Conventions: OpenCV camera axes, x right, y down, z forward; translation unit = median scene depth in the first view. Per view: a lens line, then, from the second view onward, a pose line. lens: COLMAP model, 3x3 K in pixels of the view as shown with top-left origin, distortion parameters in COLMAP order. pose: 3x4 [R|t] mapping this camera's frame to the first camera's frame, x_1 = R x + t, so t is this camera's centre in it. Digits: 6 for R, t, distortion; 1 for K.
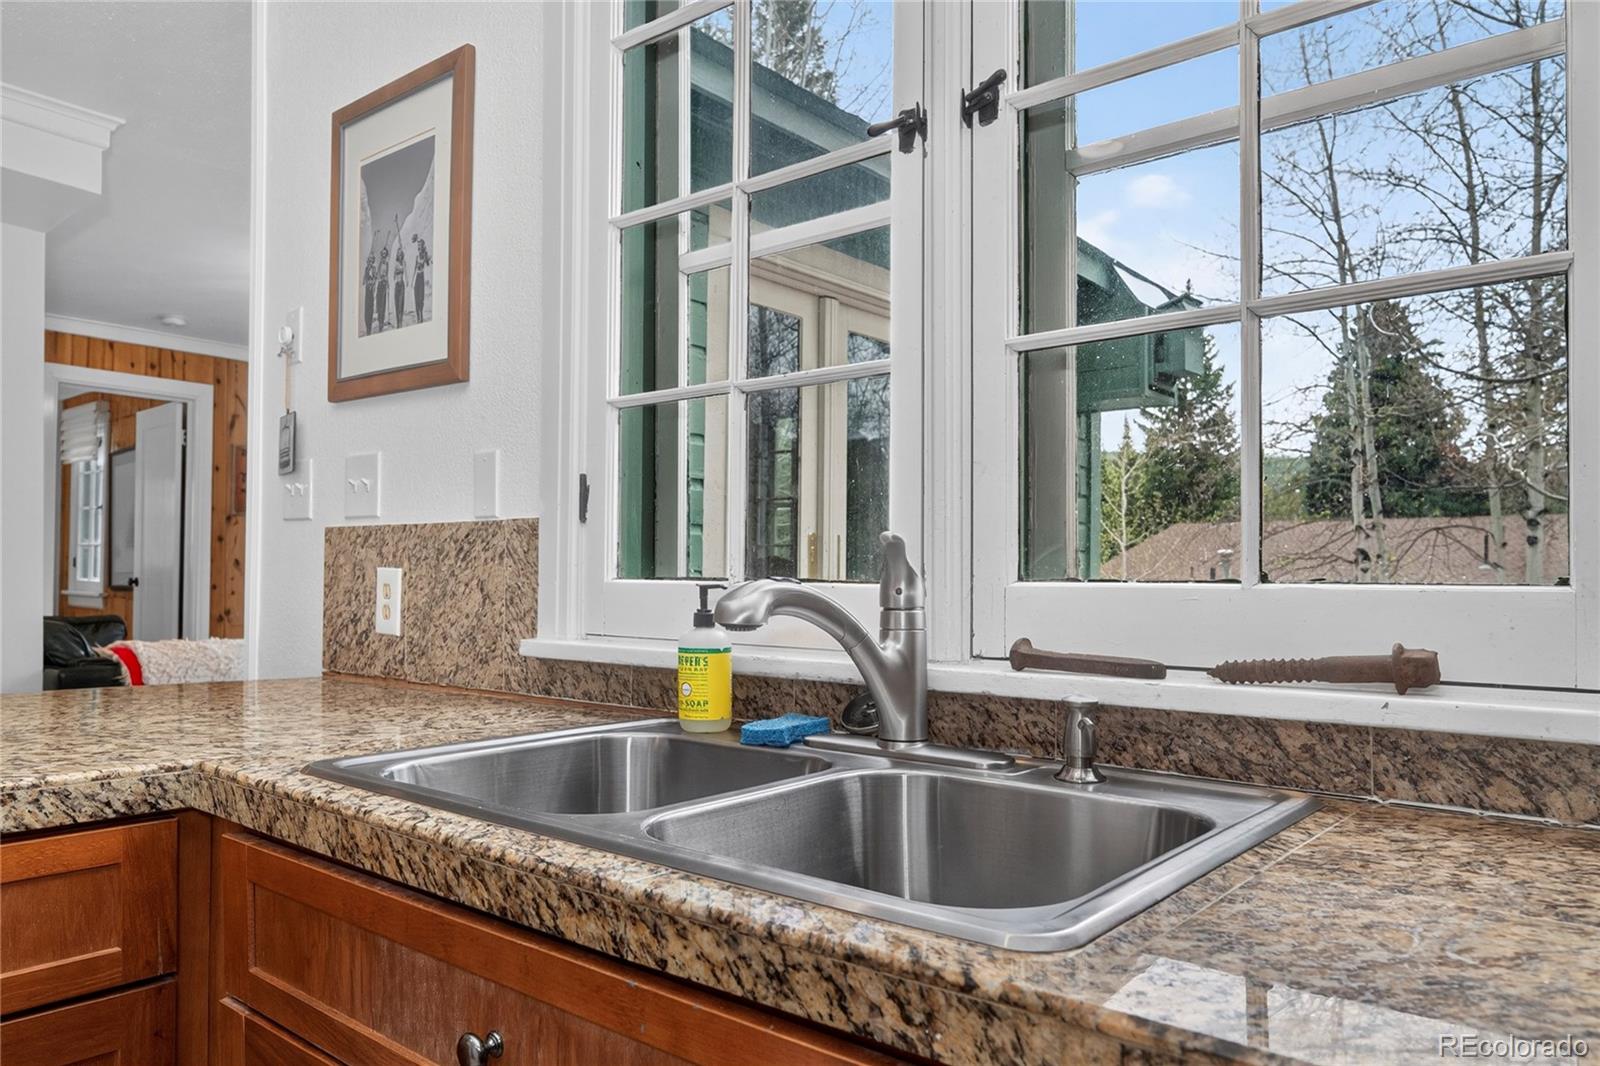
lens RADIAL K [[1124.0, 0, 779.0], [0, 1124.0, 566.6], [0, 0, 1]] dist [-0.001170, 0.000142]
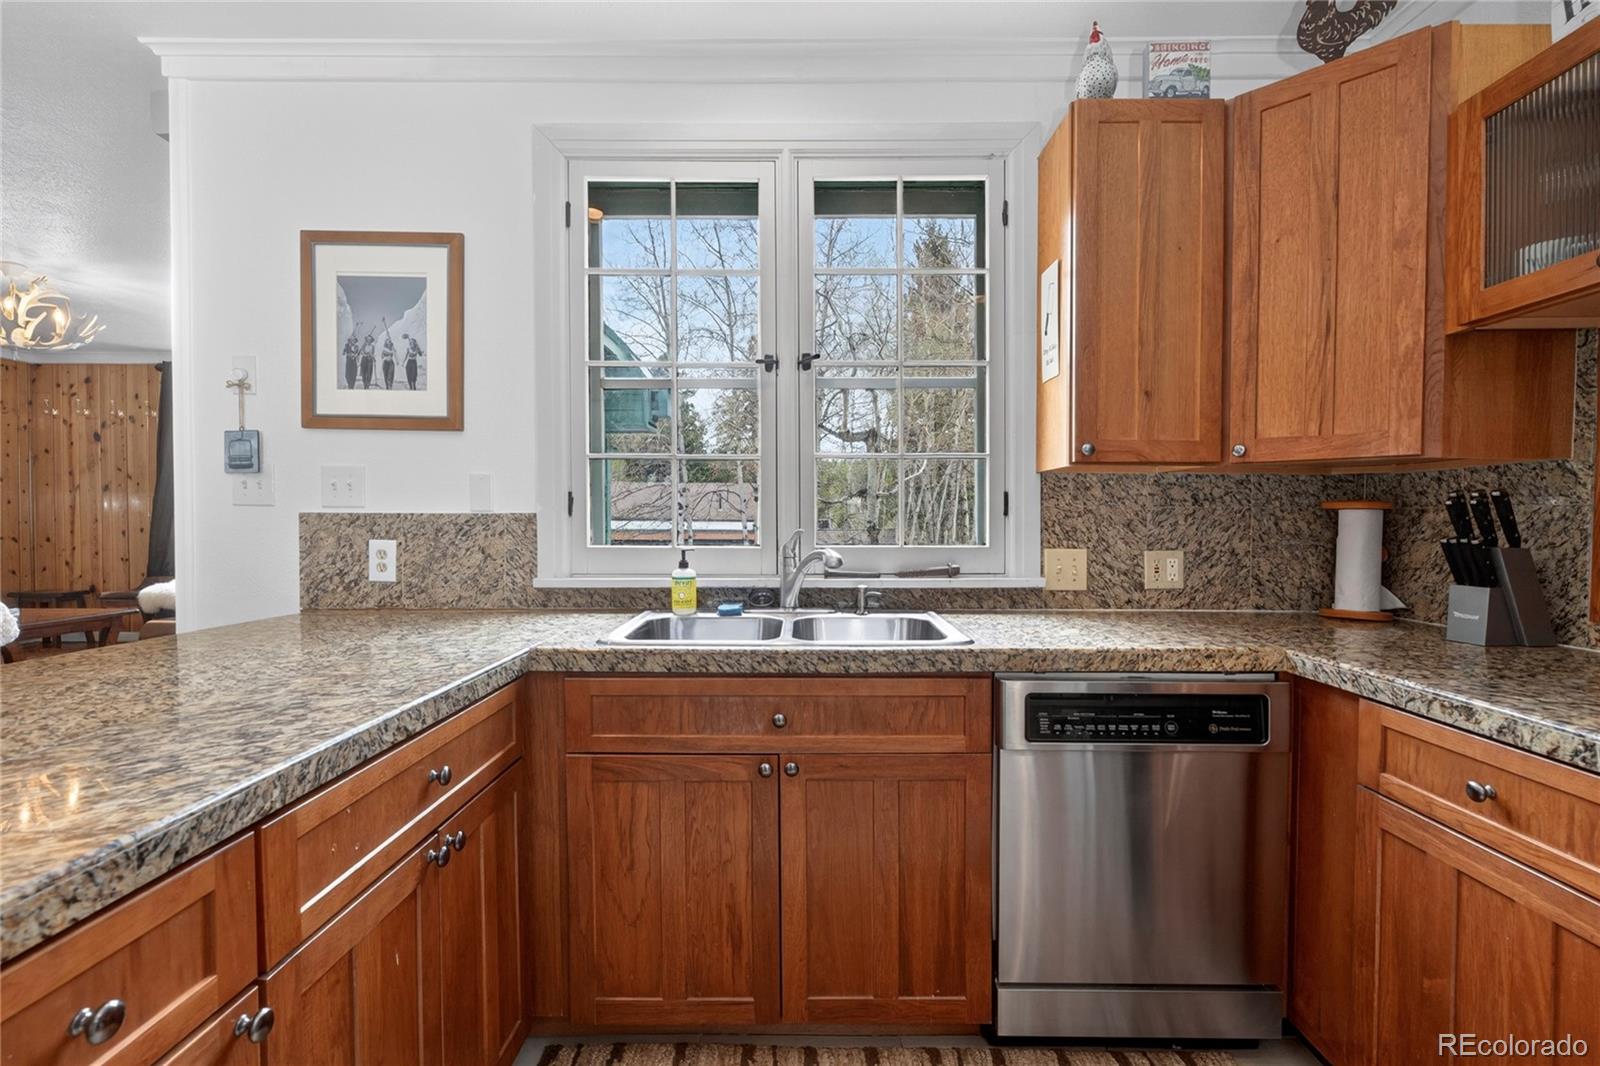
lens RADIAL K [[737.2, 0, 804.3], [0, 737.2, 545.3], [0, 0, 1]] dist [0.000246, 0.000083]
pose [[0.749123, -0.033605, 0.661578, -0.642101], [-0.003266, 0.998513, 0.054418, -0.054670], [-0.662423, -0.042926, 0.747899, -0.198100]]
